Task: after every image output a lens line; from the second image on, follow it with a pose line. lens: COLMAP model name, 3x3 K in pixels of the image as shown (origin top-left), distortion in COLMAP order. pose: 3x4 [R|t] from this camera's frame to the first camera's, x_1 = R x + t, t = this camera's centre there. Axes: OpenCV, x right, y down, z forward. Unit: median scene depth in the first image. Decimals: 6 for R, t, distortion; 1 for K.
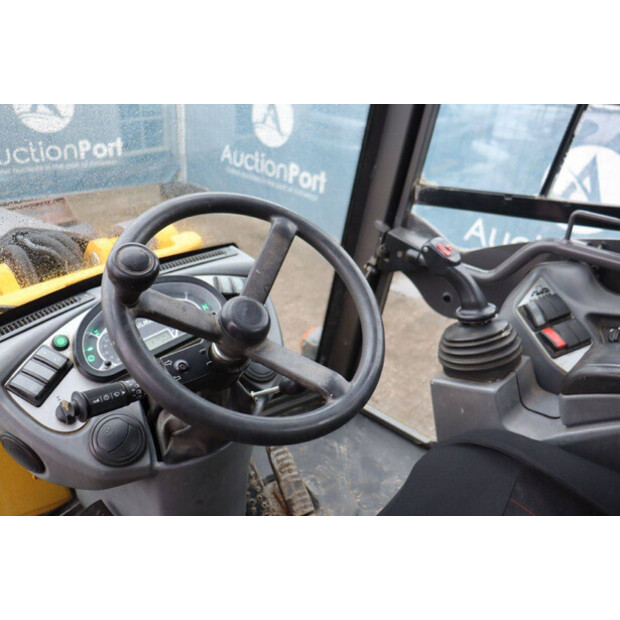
lens RADIAL K [[502.8, 0, 312.2], [0, 502.8, 309.6], [0, 0, 1]] dist [-0.124383, 0.068702]
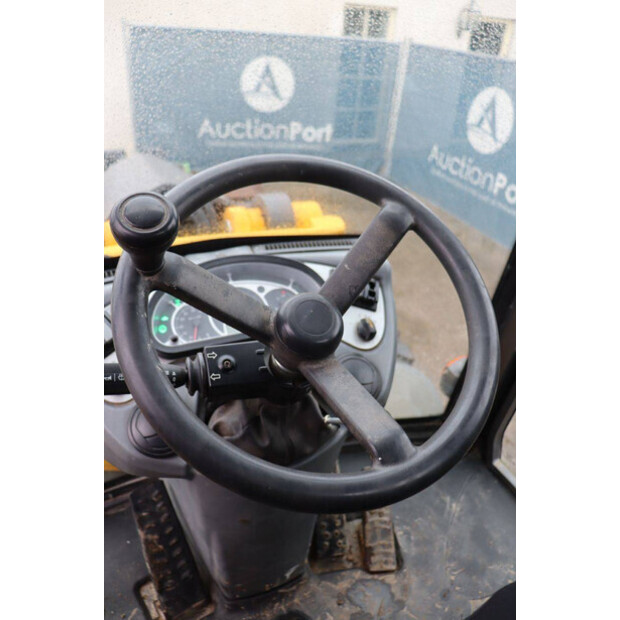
lens RADIAL K [[518.0, 0, 309.5], [0, 518.0, 311.1], [0, 0, 1]] dist [-0.121075, 0.083504]
pose [[0.914546, 0.215747, -0.342139, 0.065005], [-0.218129, 0.975395, 0.032005, -0.012628], [0.340625, 0.045360, 0.939104, 0.132962]]
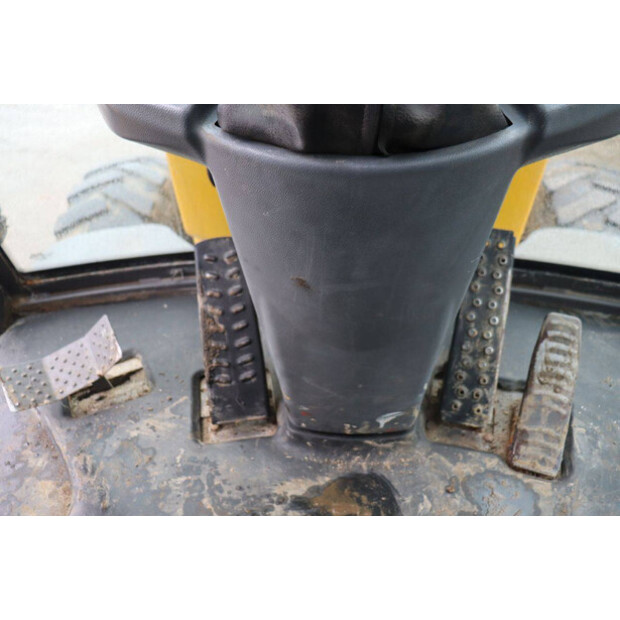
lens RADIAL K [[502.8, 0, 309.1], [0, 502.8, 312.0], [0, 0, 1]] dist [-0.124383, 0.068702]
pose [[0.632003, 0.488564, -0.601563, 0.058231], [-0.348239, 0.872499, 0.342747, 0.169430], [0.692317, -0.007129, 0.721559, 0.450928]]
